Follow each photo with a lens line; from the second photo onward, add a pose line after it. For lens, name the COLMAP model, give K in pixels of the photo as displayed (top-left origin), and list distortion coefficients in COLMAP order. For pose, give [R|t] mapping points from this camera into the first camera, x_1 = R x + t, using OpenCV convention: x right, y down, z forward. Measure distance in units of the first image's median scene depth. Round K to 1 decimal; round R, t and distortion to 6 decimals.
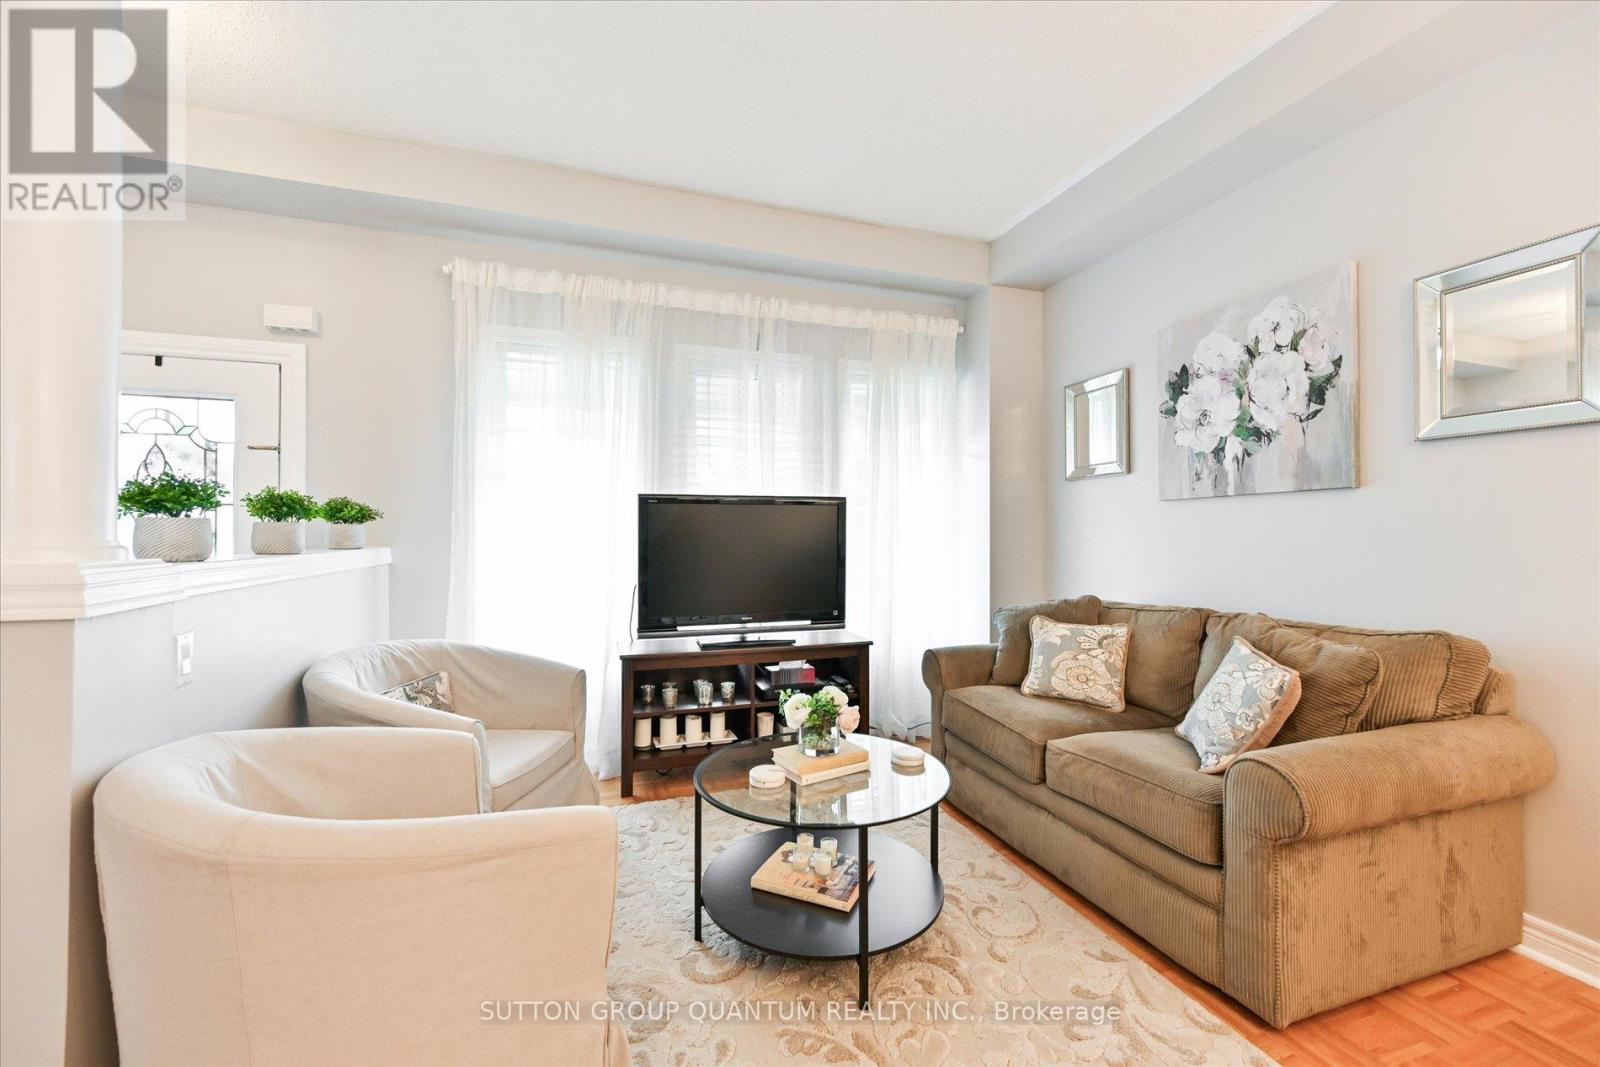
lens RADIAL K [[647.0, 0, 716.3], [0, 647.0, 537.7], [0, 0, 1]] dist [0.000018, 0.000055]
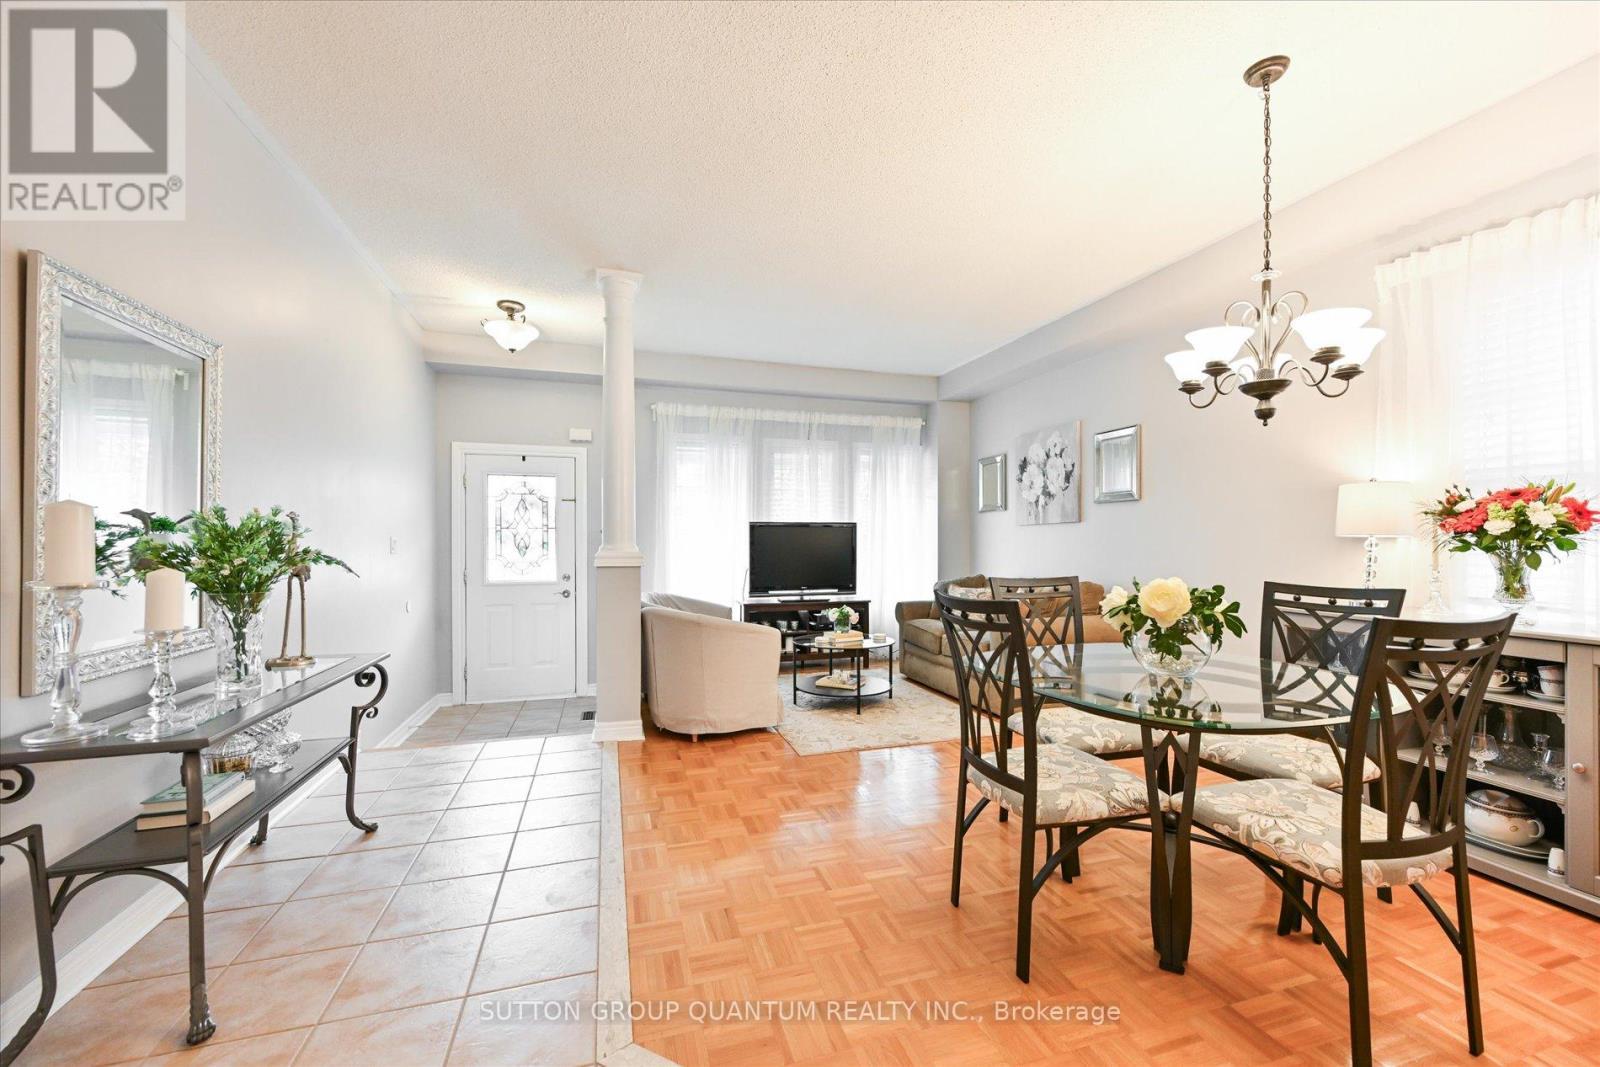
lens RADIAL K [[647.0, 0, 803.5], [0, 647.0, 539.3], [0, 0, 1]] dist [0.000018, 0.000055]
pose [[0.995064, -0.000063, 0.099233, -0.141455], [0.000986, 0.999957, -0.009254, 0.002081], [-0.099229, 0.009306, 0.995021, -0.873615]]
